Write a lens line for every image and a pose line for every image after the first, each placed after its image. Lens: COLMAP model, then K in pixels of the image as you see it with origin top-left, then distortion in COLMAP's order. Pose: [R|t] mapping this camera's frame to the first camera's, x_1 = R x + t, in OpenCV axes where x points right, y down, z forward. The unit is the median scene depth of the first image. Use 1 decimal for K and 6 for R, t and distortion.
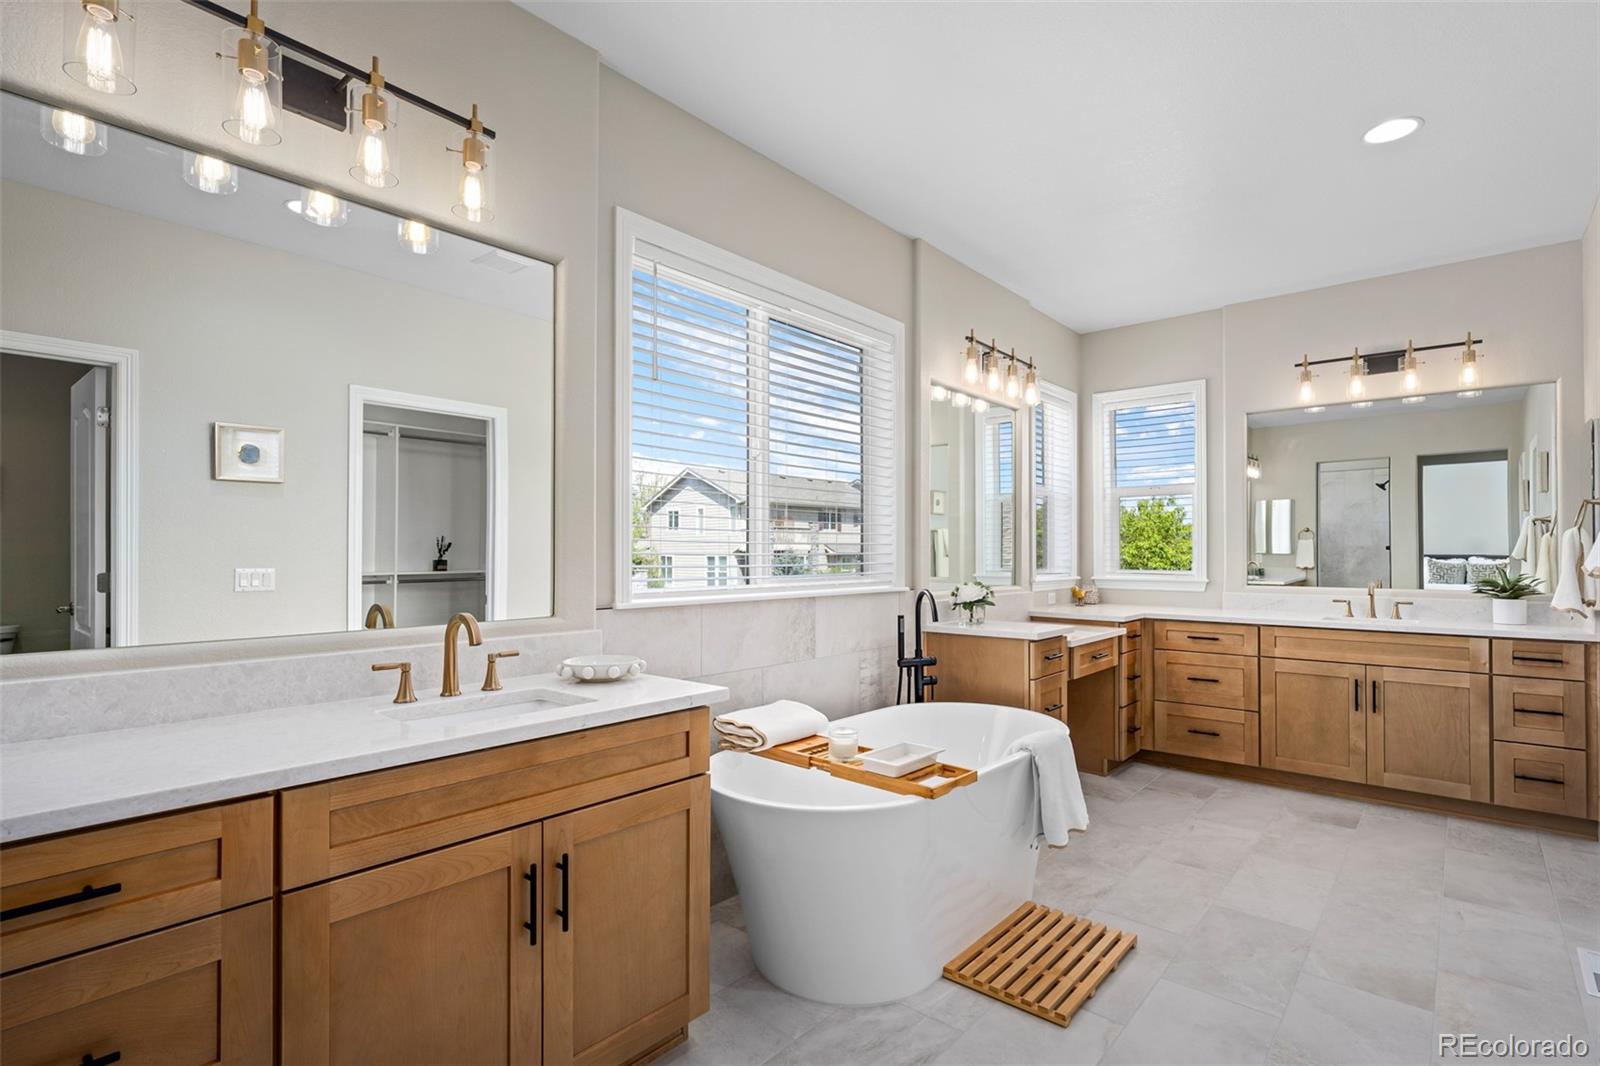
lens RADIAL K [[777.3, 0, 800.9], [0, 777.3, 541.3], [0, 0, 1]] dist [0.018147, -0.001423]
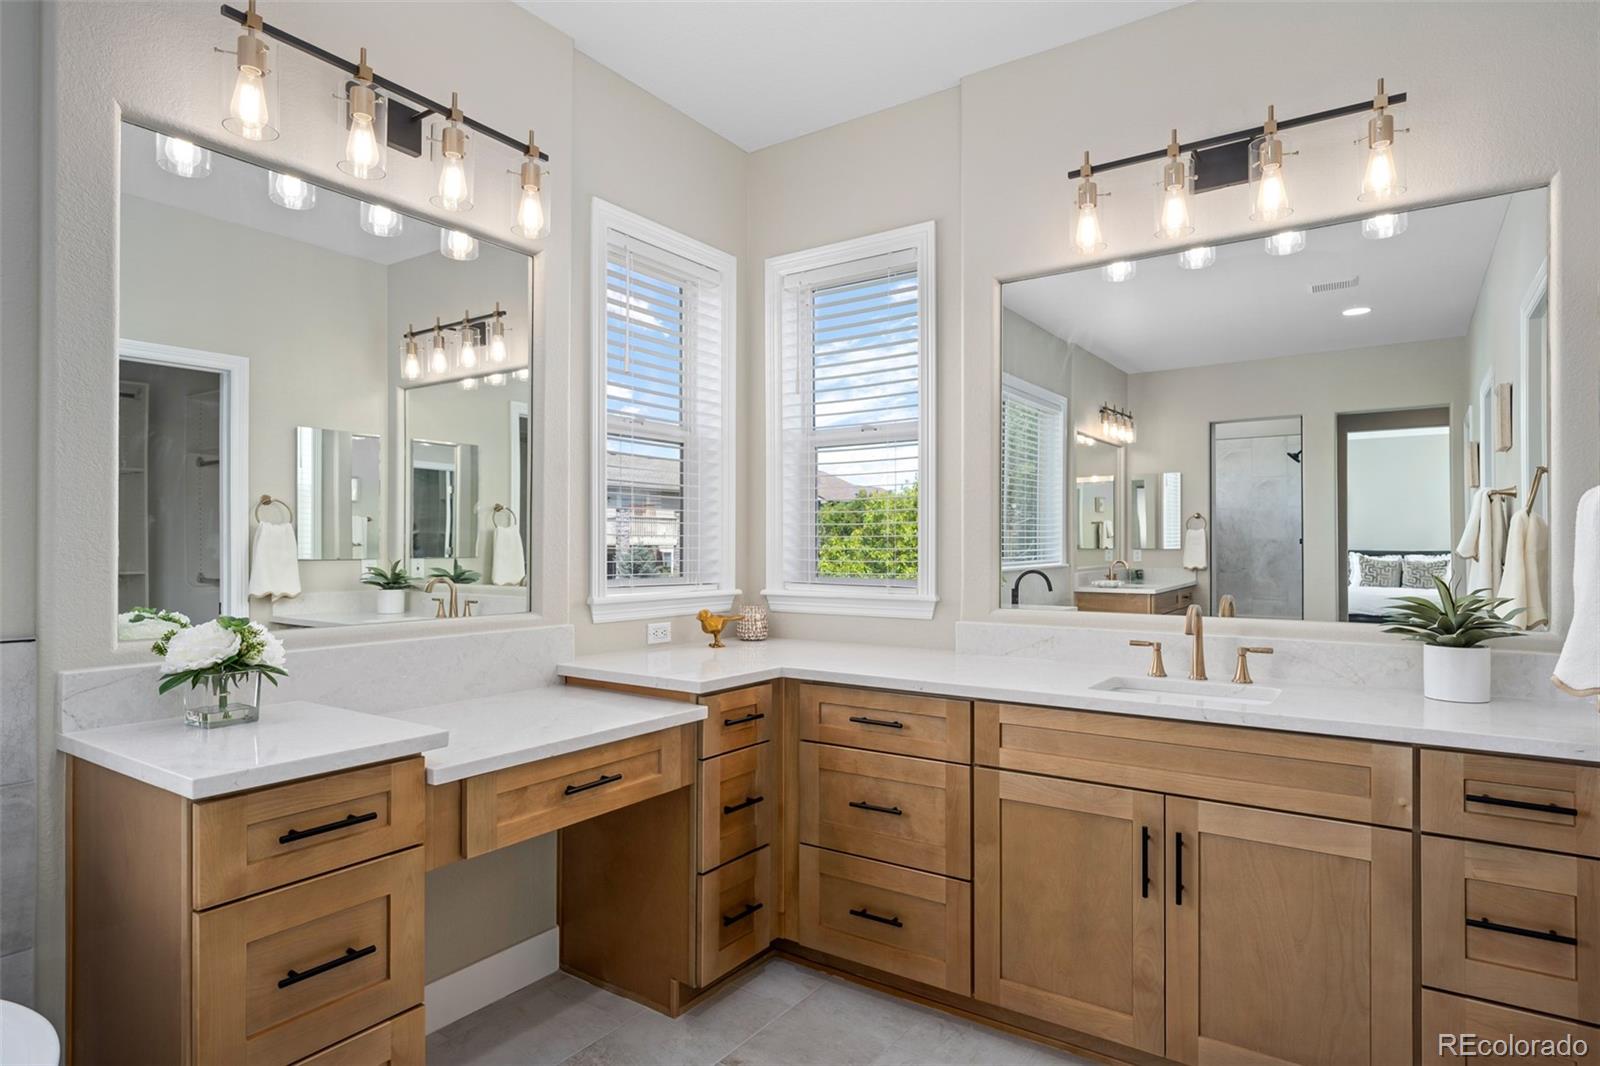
lens RADIAL K [[867.1, 0, 796.1], [0, 867.1, 538.9], [0, 0, 1]] dist [-0.000242, 0.002283]
pose [[0.996226, 0.002040, 0.086776, 0.420238], [-0.002416, 0.999988, 0.004224, 0.008232], [-0.086766, -0.004418, 0.996219, 0.472139]]
